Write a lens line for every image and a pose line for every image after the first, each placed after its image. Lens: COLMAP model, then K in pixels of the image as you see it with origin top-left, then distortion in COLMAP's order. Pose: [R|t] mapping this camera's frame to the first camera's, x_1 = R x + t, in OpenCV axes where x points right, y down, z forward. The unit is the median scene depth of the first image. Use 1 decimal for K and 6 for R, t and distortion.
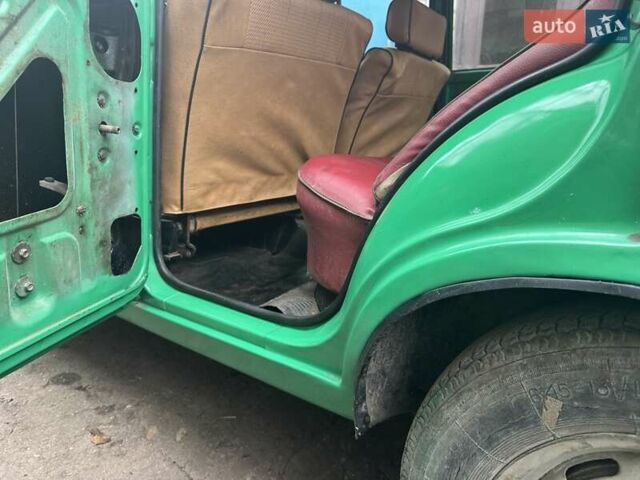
lens RADIAL K [[455.5, 0, 323.2], [0, 455.5, 242.5], [0, 0, 1]] dist [0.038103, -0.042748]
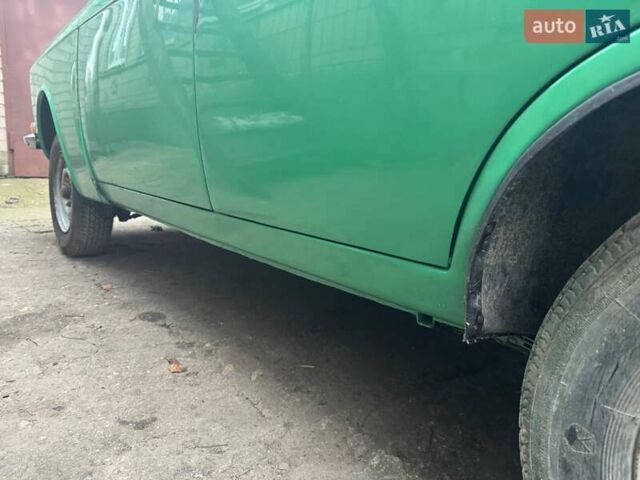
lens RADIAL K [[455.5, 0, 323.2], [0, 455.5, 242.5], [0, 0, 1]] dist [0.038103, -0.042748]
pose [[0.980049, 0.069637, -0.186158, -0.020773], [-0.078533, 0.996075, -0.040835, 0.186339], [0.182584, 0.054640, 0.981671, 0.093547]]
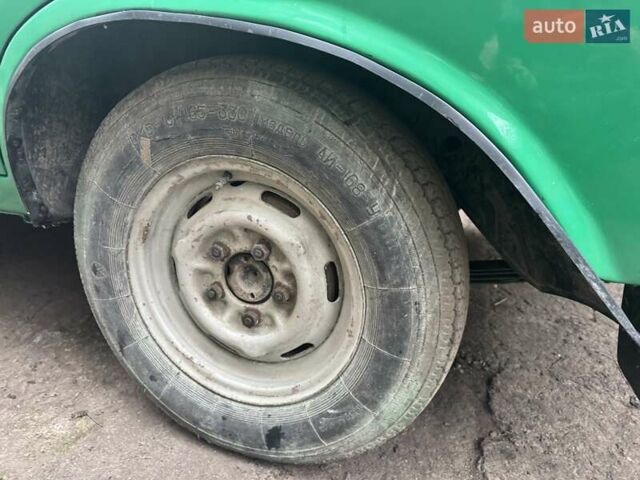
lens RADIAL K [[455.5, 0, 323.2], [0, 455.5, 242.5], [0, 0, 1]] dist [0.038103, -0.042748]
pose [[0.956781, -0.081470, 0.279166, 0.262904], [0.043638, 0.989309, 0.139154, 0.207510], [-0.287518, -0.120957, 0.950107, -0.168796]]
